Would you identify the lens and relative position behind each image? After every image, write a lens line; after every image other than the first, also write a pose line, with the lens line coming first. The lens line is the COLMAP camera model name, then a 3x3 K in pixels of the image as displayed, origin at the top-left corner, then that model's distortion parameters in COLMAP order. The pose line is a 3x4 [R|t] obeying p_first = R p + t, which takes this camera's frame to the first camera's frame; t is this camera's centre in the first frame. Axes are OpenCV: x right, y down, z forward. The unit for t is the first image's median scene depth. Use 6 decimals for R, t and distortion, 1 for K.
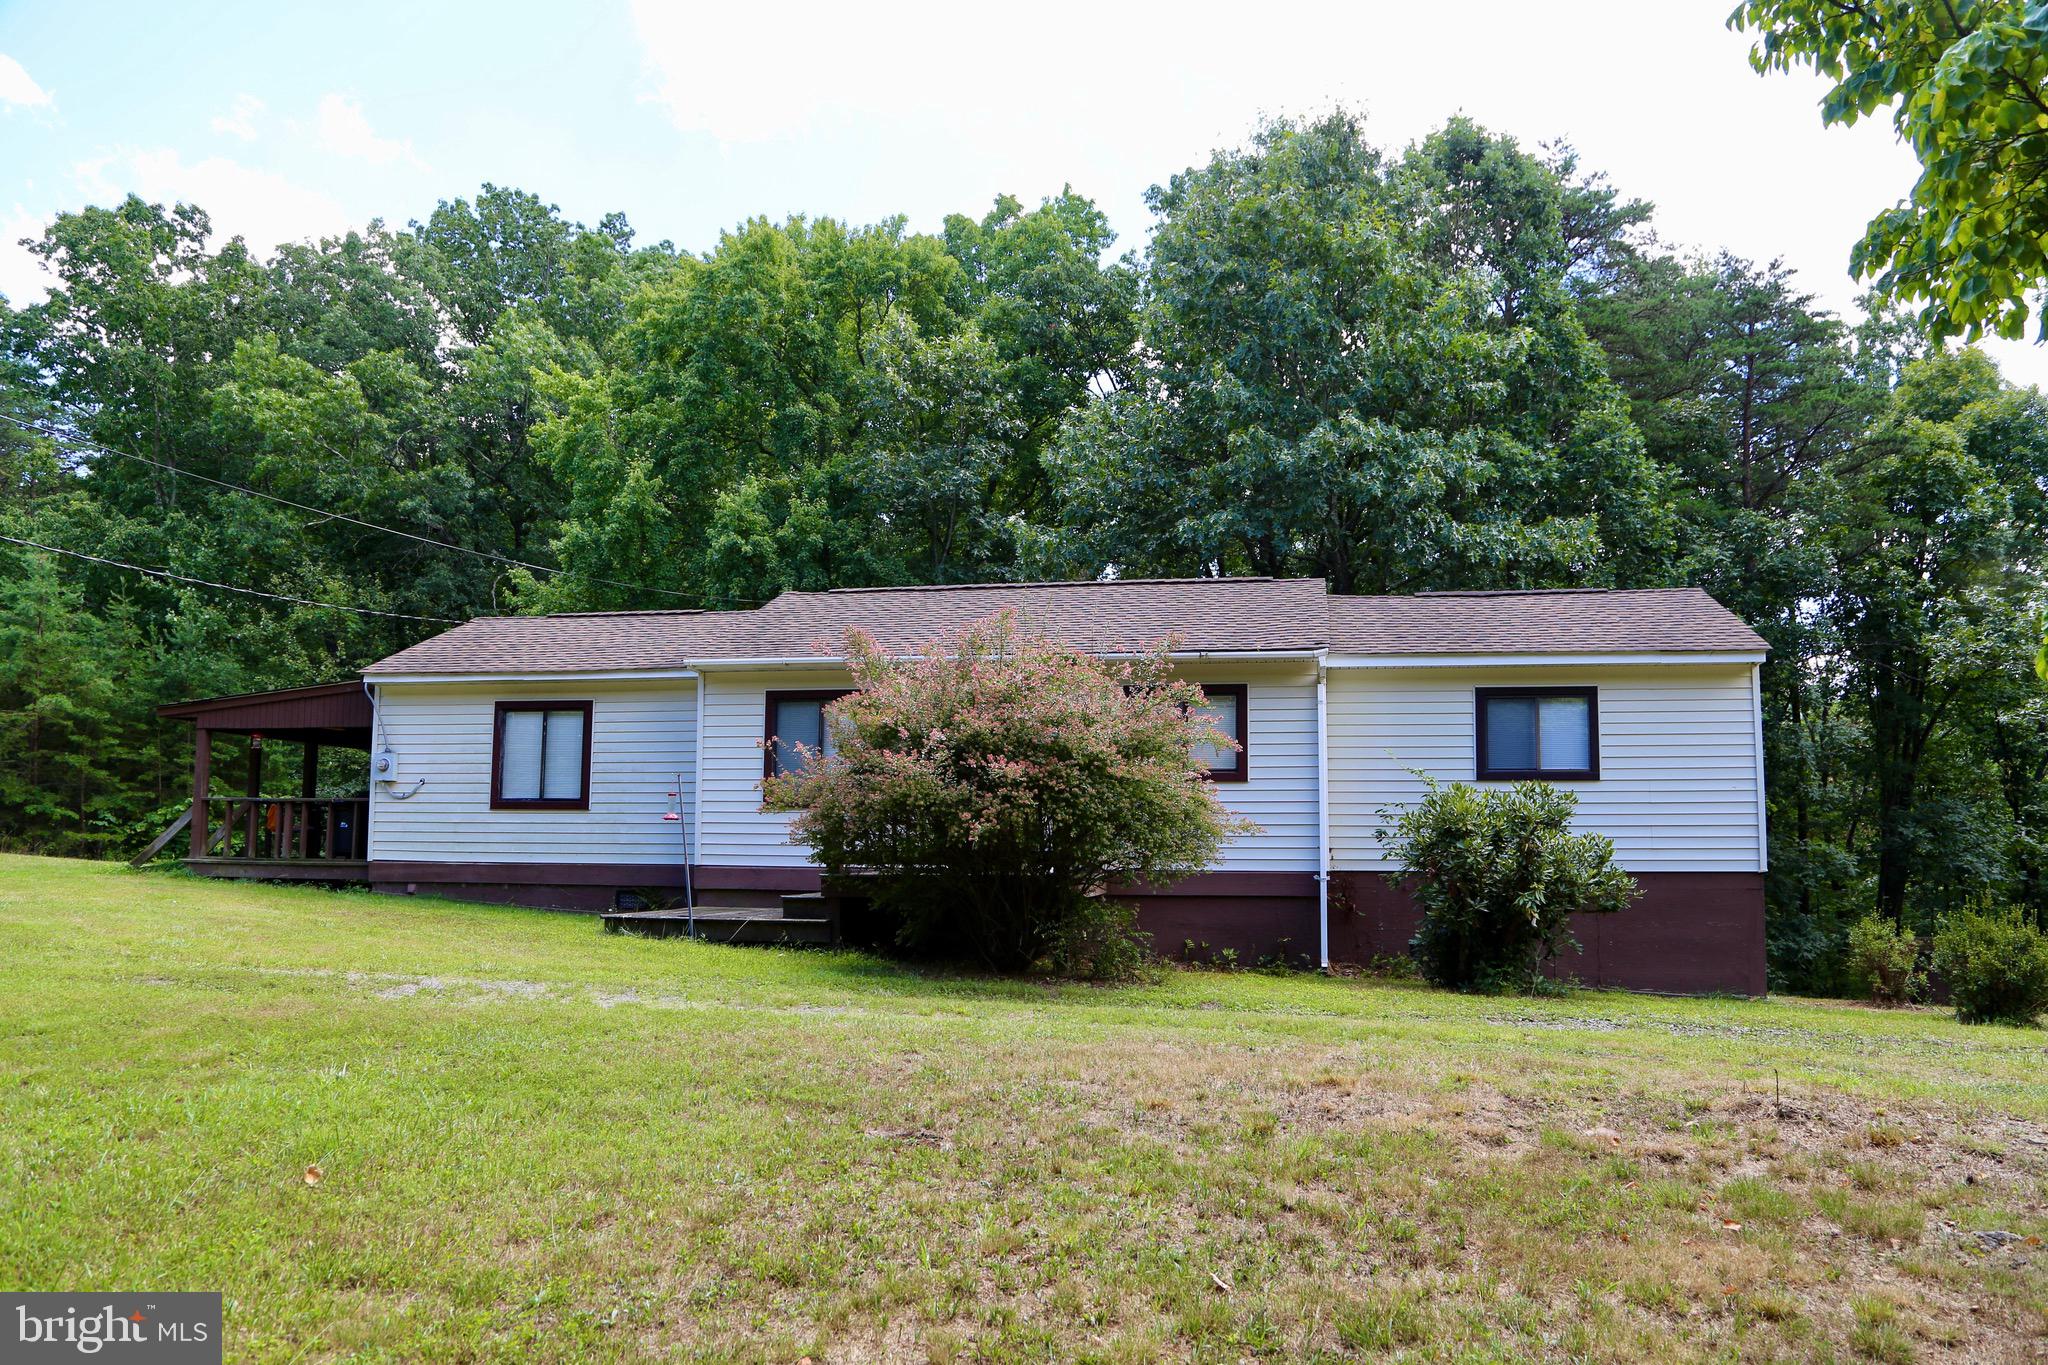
lens RADIAL K [[1460.0, 0, 1025.5], [0, 1460.0, 722.4], [0, 0, 1]] dist [-0.065873, 0.000289]
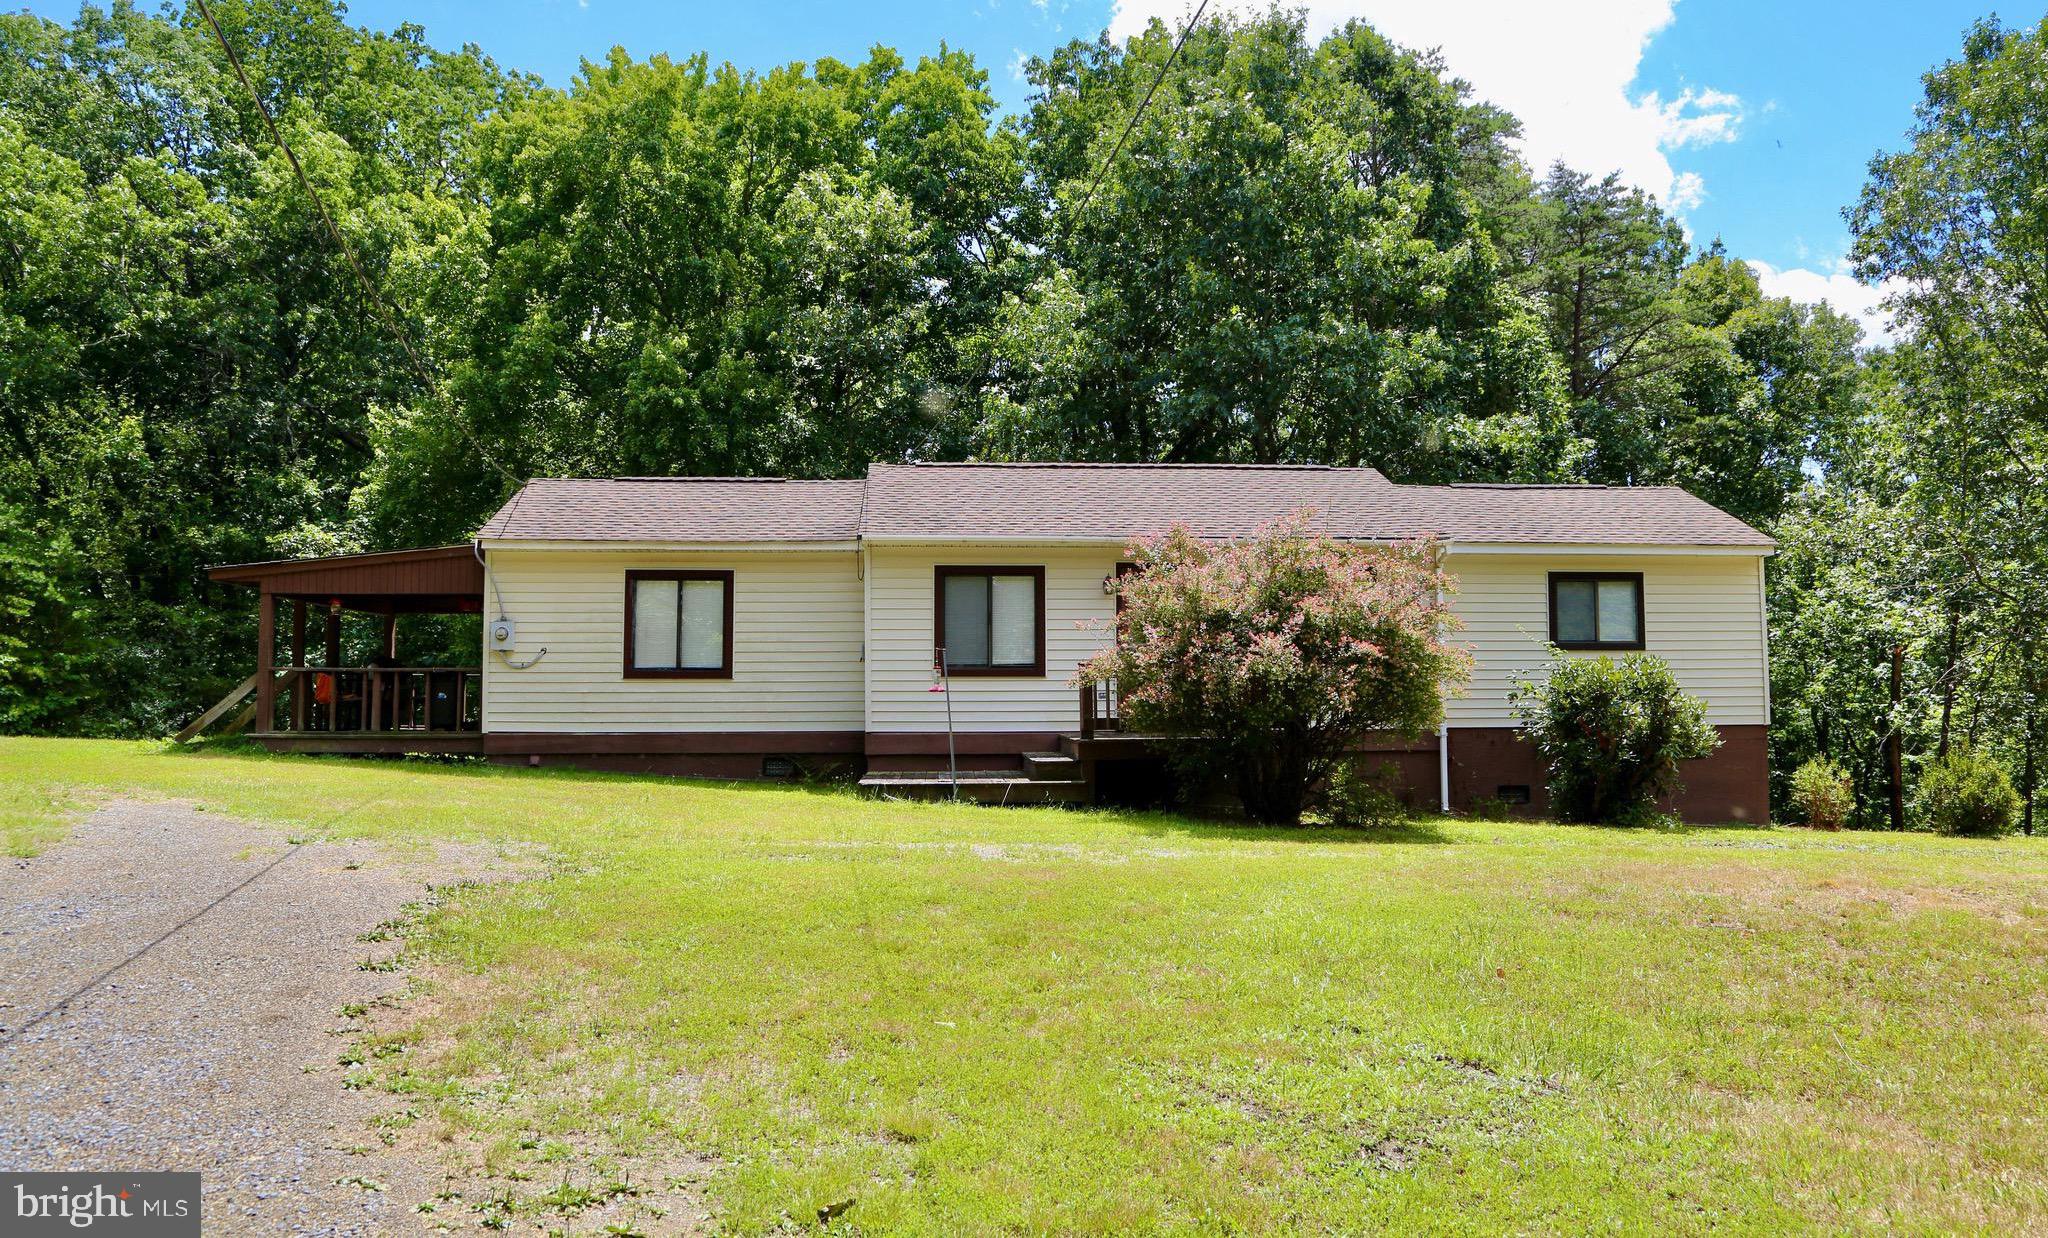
lens RADIAL K [[1487.5, 0, 1024.0], [0, 1487.5, 619.0], [0, 0, 1]] dist [-0.005512, -0.000335]
pose [[0.969540, 0.003938, 0.244900, -0.352205], [-0.012119, 0.999417, 0.031907, -0.016611], [-0.244632, -0.033903, 0.969023, -0.053407]]
